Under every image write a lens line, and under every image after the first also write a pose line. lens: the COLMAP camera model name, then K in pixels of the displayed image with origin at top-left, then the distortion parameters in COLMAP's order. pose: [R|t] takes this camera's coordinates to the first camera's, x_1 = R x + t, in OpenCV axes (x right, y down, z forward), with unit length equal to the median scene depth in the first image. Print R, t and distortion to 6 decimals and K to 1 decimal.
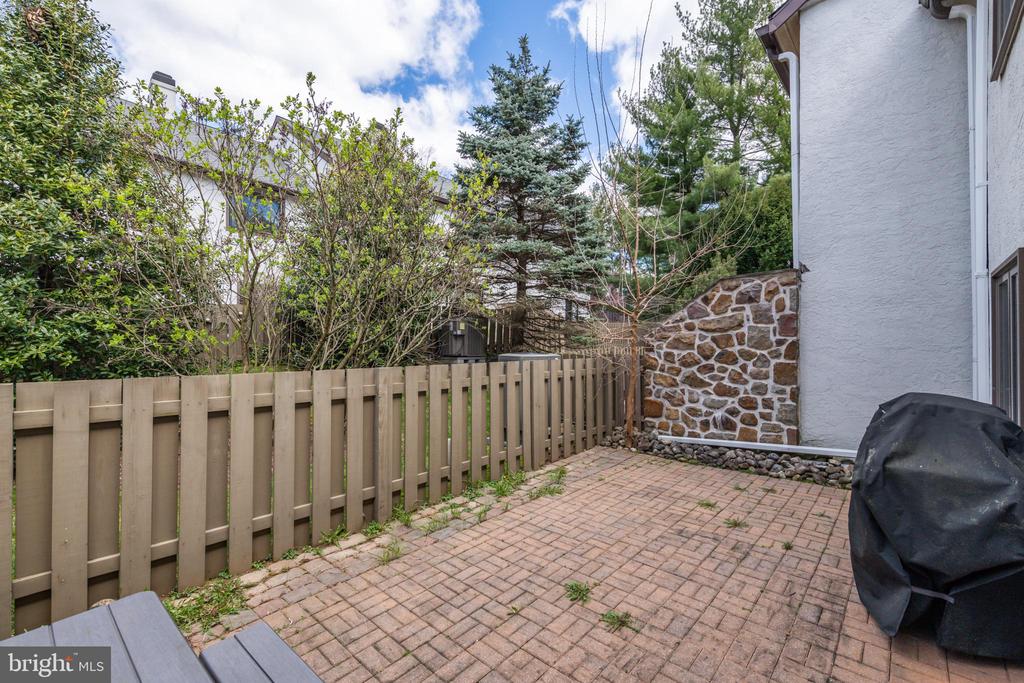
lens RADIAL K [[432.0, 0, 520.2], [0, 432.0, 341.6], [0, 0, 1]] dist [0.001724, 0.000082]
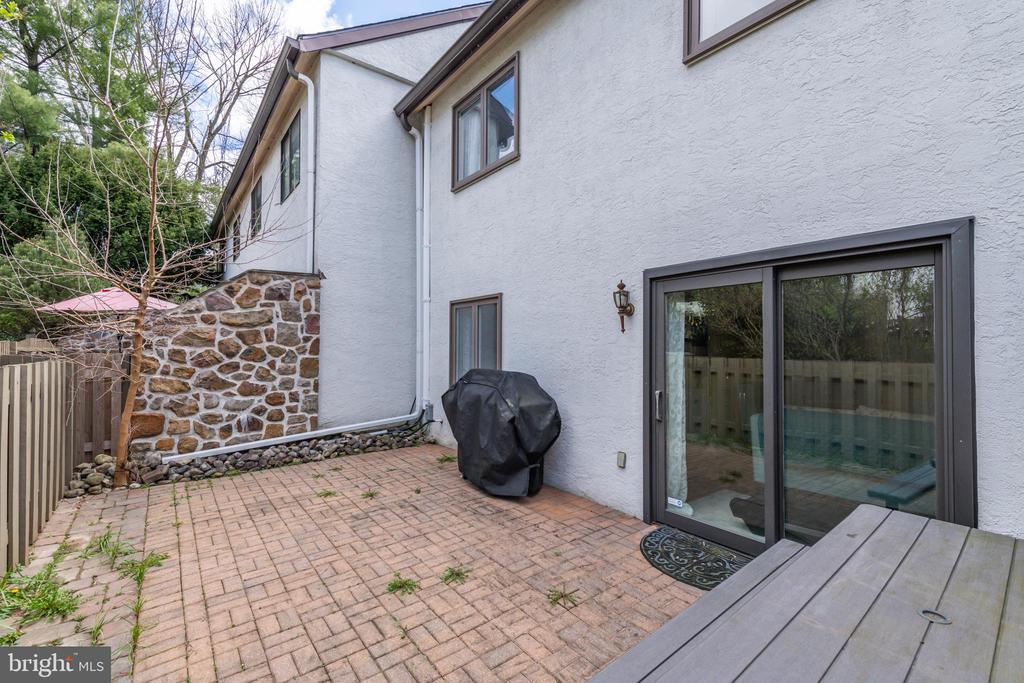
lens RADIAL K [[445.6, 0, 512.0], [0, 445.6, 341.5], [0, 0, 1]] dist [-0.000776, -0.000405]
pose [[0.167440, 0.011459, 0.985816, -0.418045], [-0.008681, 0.999911, -0.010148, 0.014161], [-0.985844, -0.006859, 0.167525, 0.294059]]
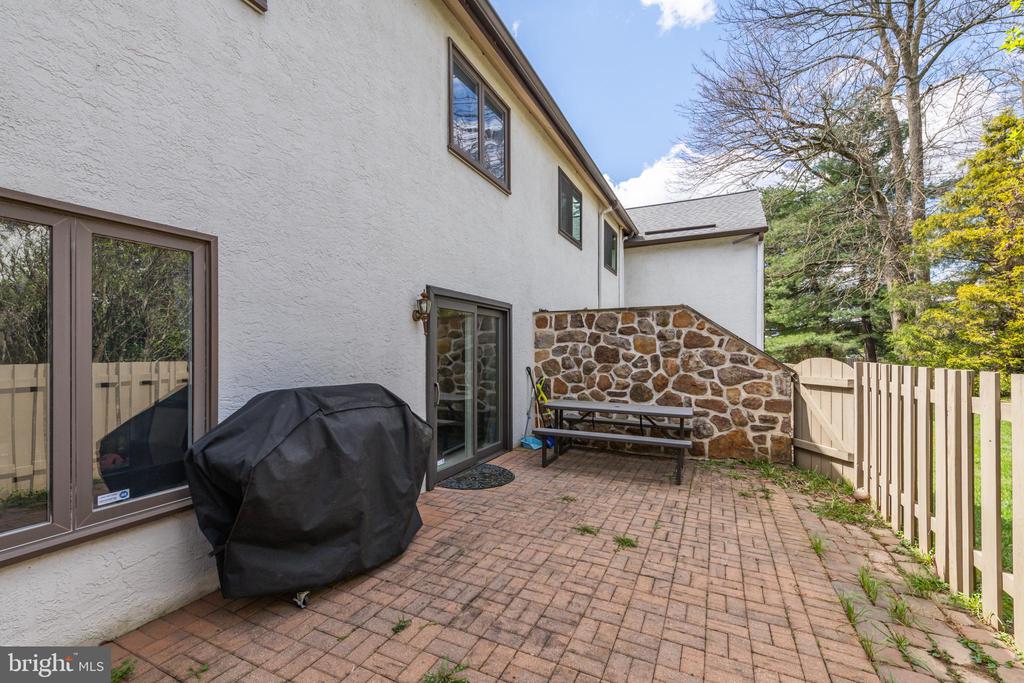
lens RADIAL K [[417.1, 0, 513.7], [0, 417.1, 345.8], [0, 0, 1]] dist [0.001718, 0.000057]
pose [[-0.960269, -0.000619, -0.279076, 0.382333], [0.003467, 0.999894, -0.014148, 0.022855], [0.279055, -0.014553, -0.960165, 1.024354]]
